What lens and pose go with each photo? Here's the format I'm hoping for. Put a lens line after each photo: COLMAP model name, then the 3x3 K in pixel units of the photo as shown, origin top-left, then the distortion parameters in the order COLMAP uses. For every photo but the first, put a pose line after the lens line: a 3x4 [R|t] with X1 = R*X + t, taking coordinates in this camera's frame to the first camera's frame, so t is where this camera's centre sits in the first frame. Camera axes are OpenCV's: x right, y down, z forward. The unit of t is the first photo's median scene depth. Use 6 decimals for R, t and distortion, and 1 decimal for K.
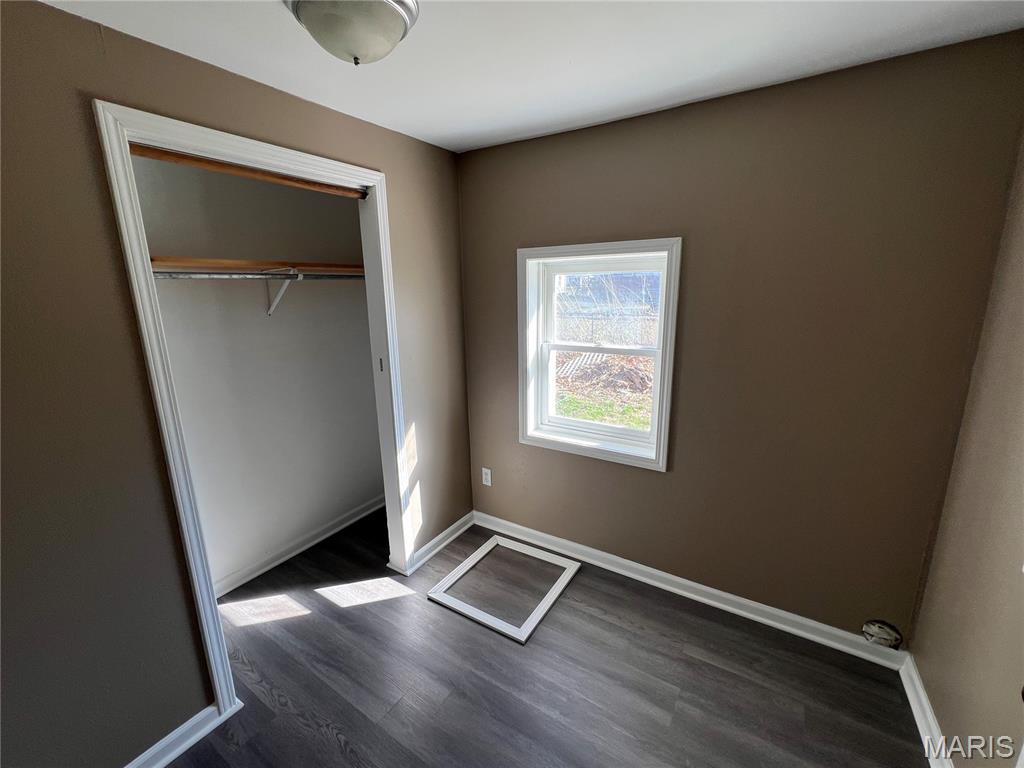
lens RADIAL K [[431.9, 0, 508.7], [0, 431.9, 383.9], [0, 0, 1]] dist [-0.000573, -0.000253]
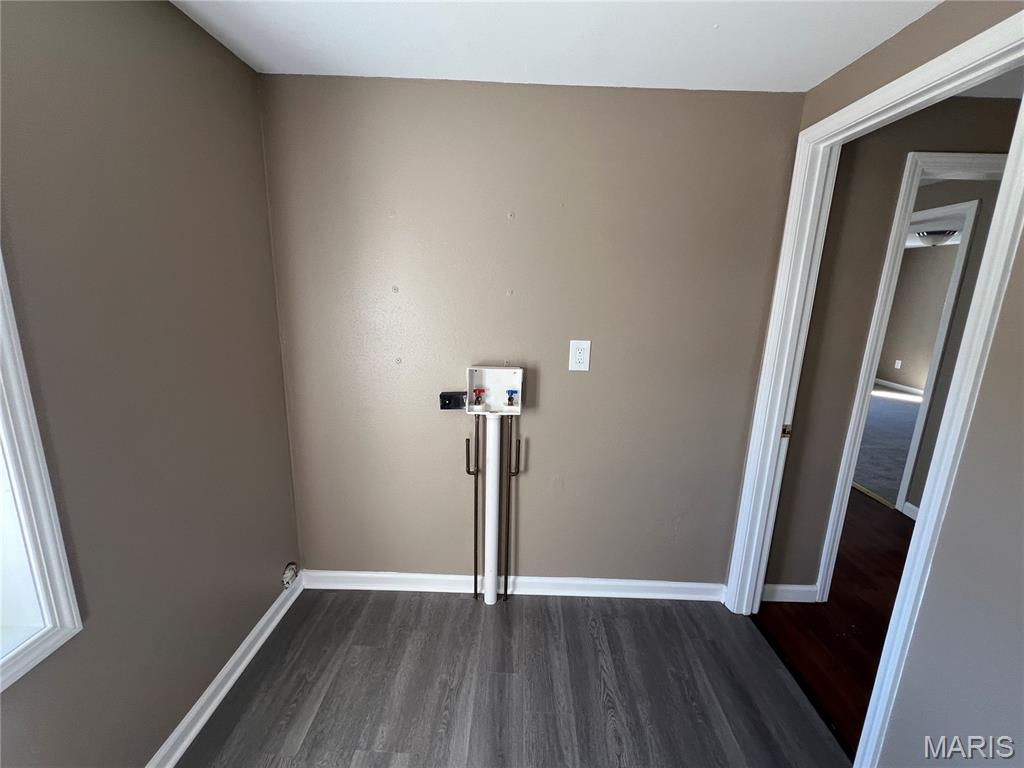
lens RADIAL K [[431.9, 0, 508.7], [0, 431.9, 383.9], [0, 0, 1]] dist [-0.000573, -0.000253]
pose [[-0.522908, -0.179251, 0.833329, -0.314115], [0.171641, 0.935470, 0.308926, -0.153864], [-0.834929, 0.304573, -0.458398, 0.904032]]
